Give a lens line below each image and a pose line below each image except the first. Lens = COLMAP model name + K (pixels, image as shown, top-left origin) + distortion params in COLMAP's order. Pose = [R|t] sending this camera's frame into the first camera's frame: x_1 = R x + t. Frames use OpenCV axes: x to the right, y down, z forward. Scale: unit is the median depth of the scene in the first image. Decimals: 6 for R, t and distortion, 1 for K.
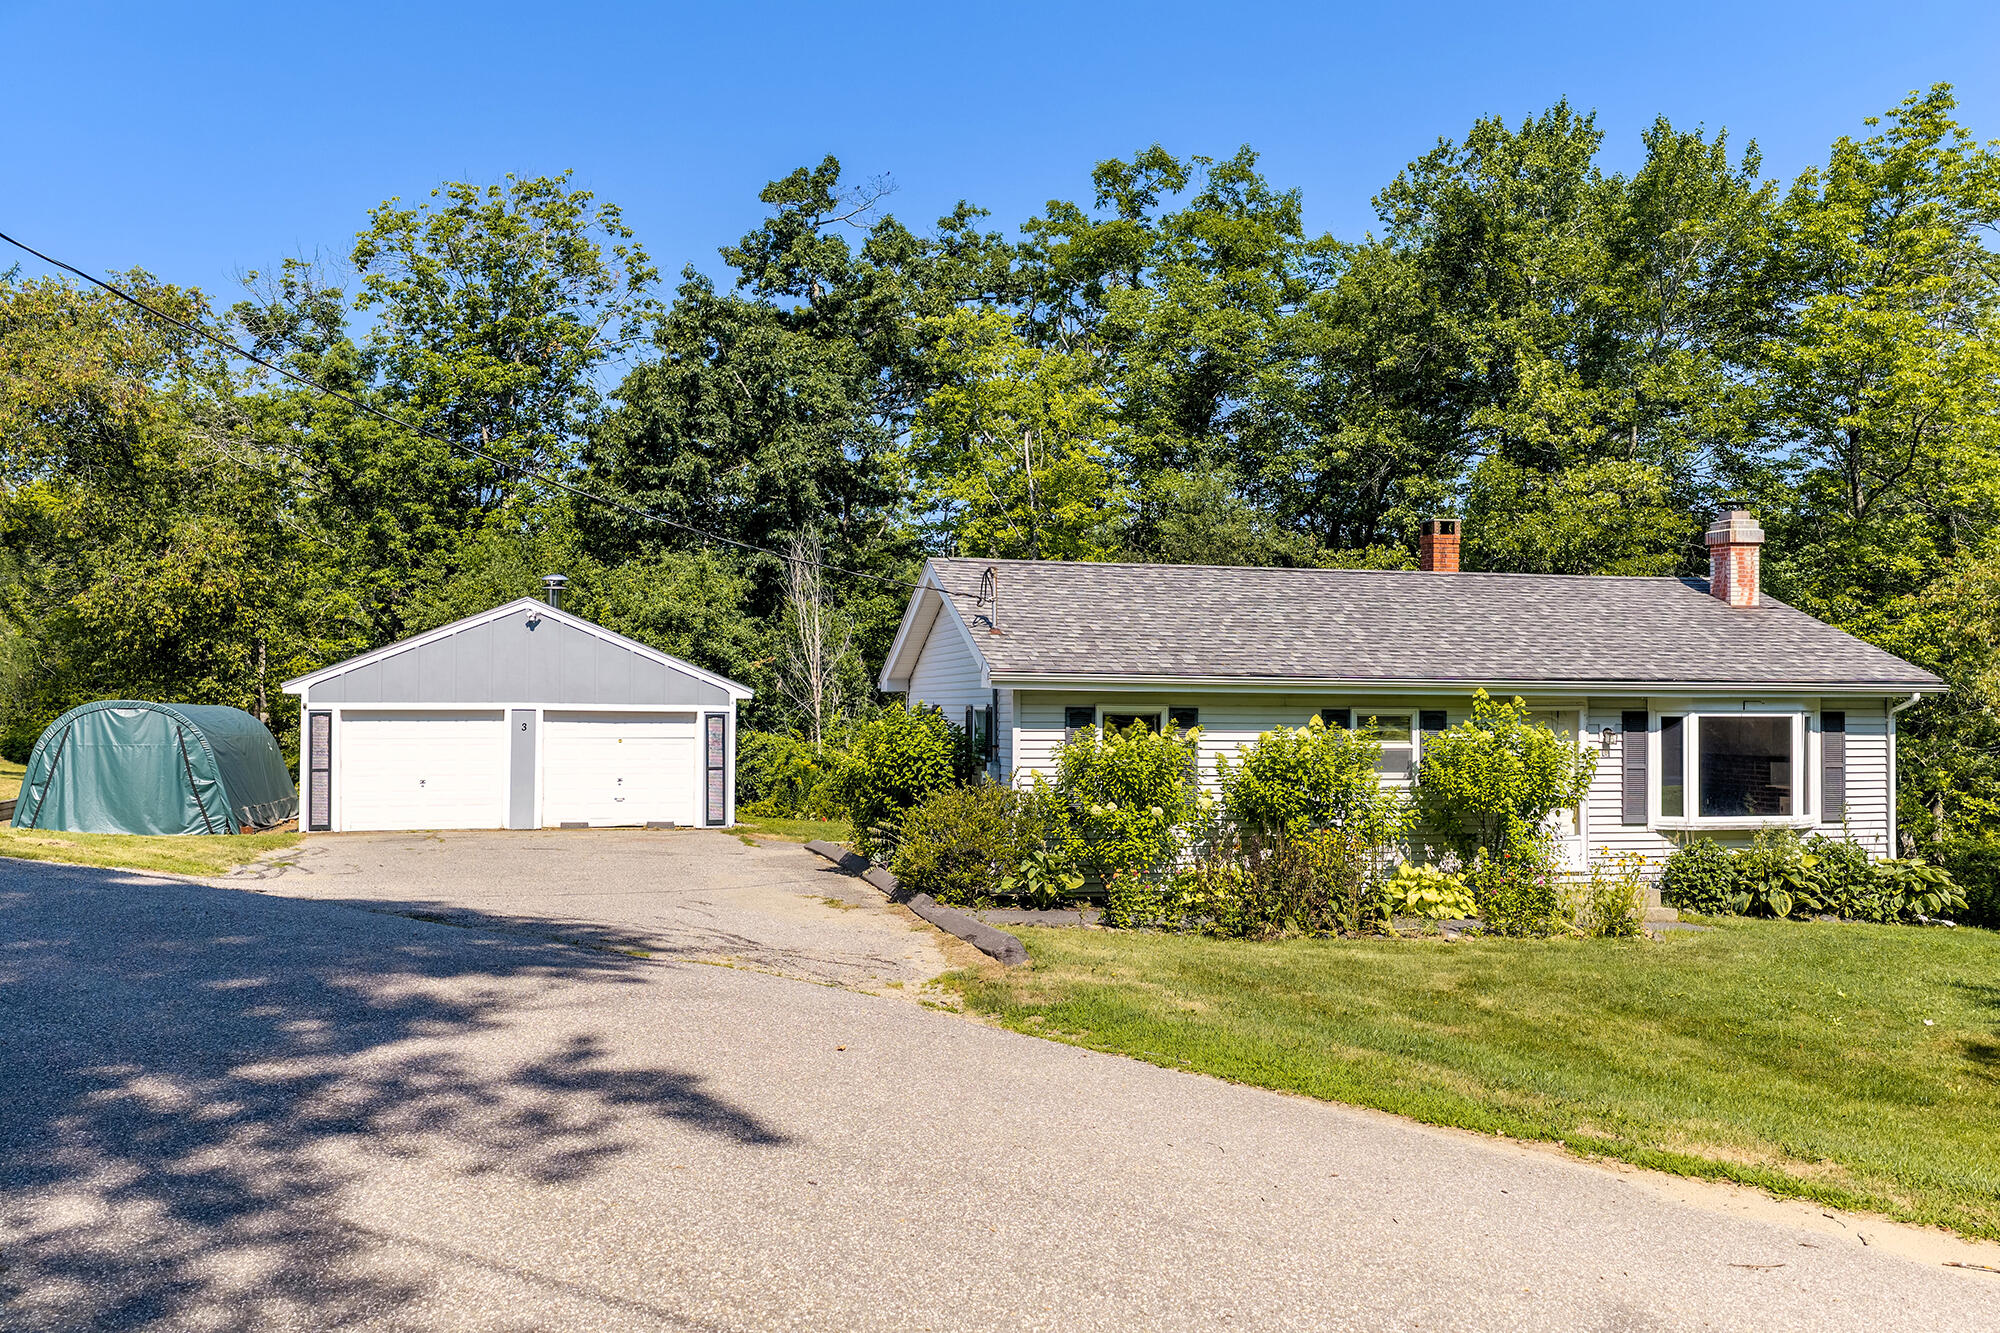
lens RADIAL K [[1678.2, 0, 1000.0], [0, 1678.2, 666.5], [0, 0, 1]] dist [0.012973, 0.000692]
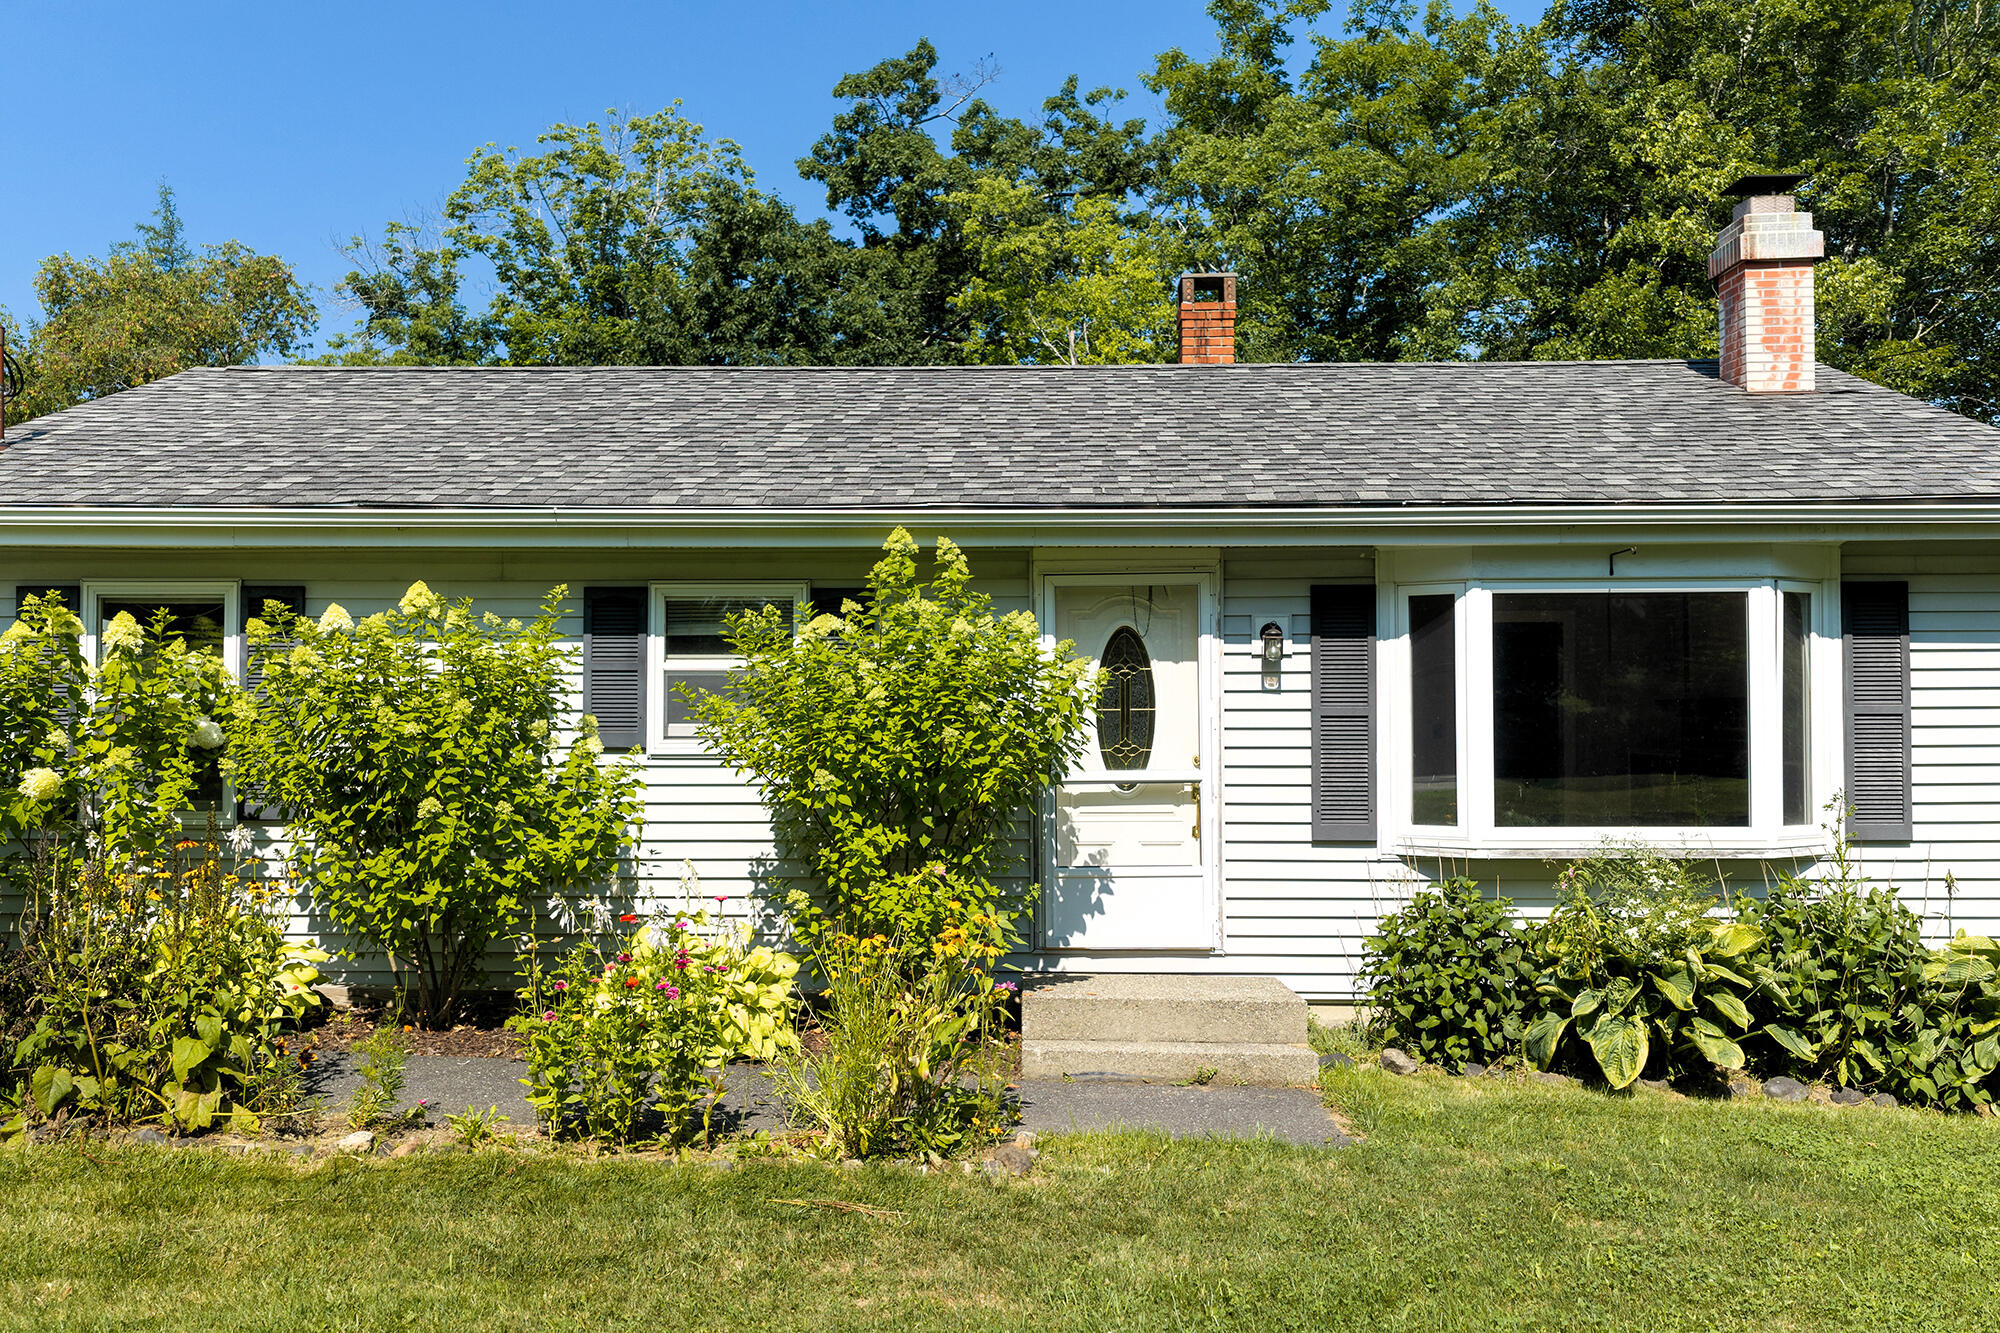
lens RADIAL K [[1678.2, 0, 1000.0], [0, 1678.2, 666.5], [0, 0, 1]] dist [0.012973, 0.000692]
pose [[0.966243, -0.014407, -0.257230, 0.397766], [0.011780, 0.999862, -0.011752, 0.051310], [0.257364, 0.008325, 0.966279, 0.545952]]
